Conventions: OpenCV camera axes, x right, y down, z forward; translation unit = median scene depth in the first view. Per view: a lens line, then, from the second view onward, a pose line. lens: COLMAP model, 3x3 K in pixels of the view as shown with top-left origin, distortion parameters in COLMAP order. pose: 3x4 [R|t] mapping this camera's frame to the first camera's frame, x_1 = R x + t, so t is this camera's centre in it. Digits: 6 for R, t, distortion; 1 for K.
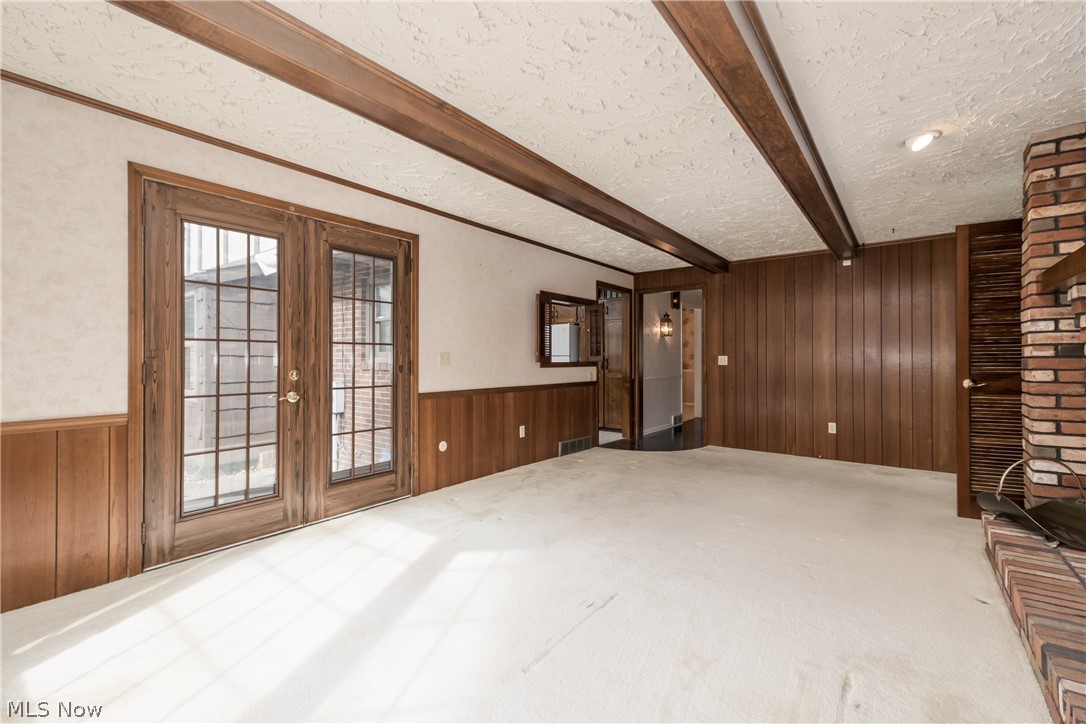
lens RADIAL K [[475.4, 0, 544.5], [0, 475.4, 356.5], [0, 0, 1]] dist [0.014548, -0.000373]
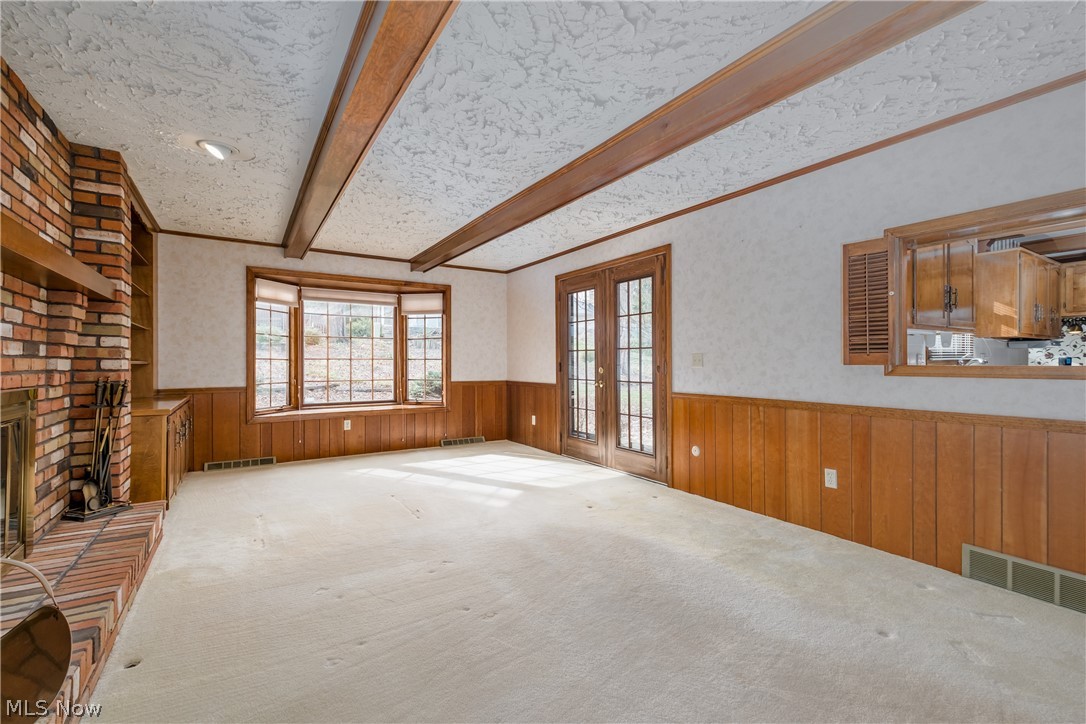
lens RADIAL K [[475.4, 0, 549.0], [0, 475.4, 364.4], [0, 0, 1]] dist [0.014548, -0.000373]
pose [[-0.338999, 0.008171, -0.940751, 0.881682], [0.009127, 0.999944, 0.005396, 0.007003], [0.940743, -0.006757, -0.339054, 1.173406]]
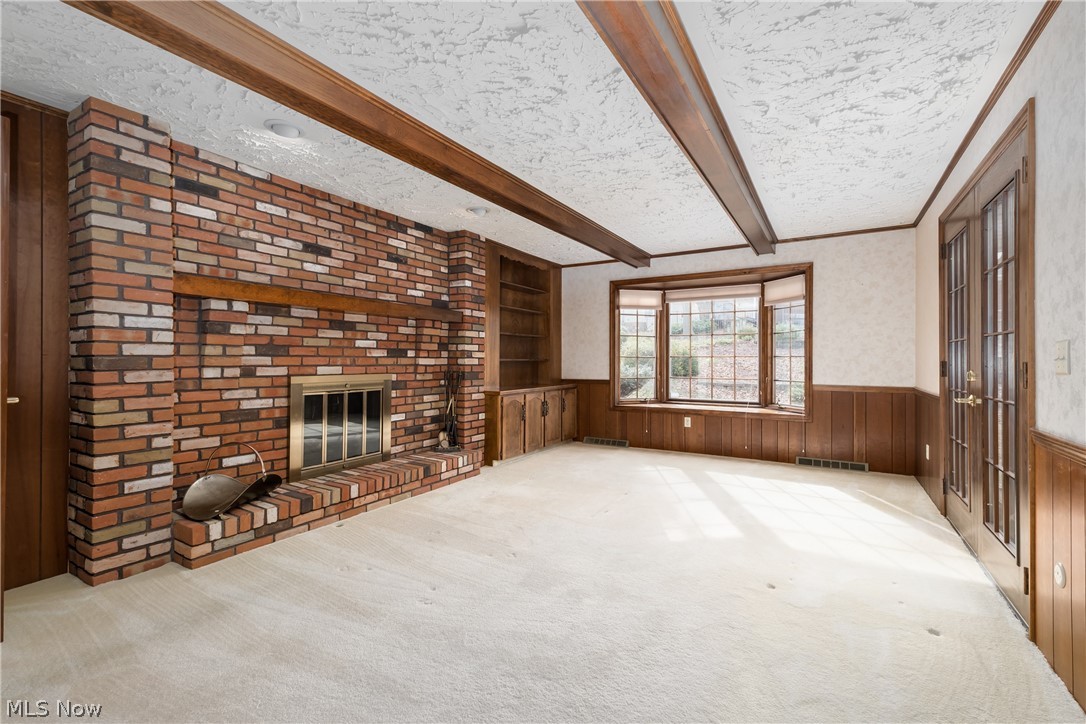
lens RADIAL K [[475.4, 0, 548.5], [0, 475.4, 361.9], [0, 0, 1]] dist [0.014548, -0.000373]
pose [[-0.994441, 0.004040, -0.105217, 0.276642], [0.004229, 0.999990, -0.001573, 0.009587], [0.105210, -0.002010, -0.994448, 1.526658]]
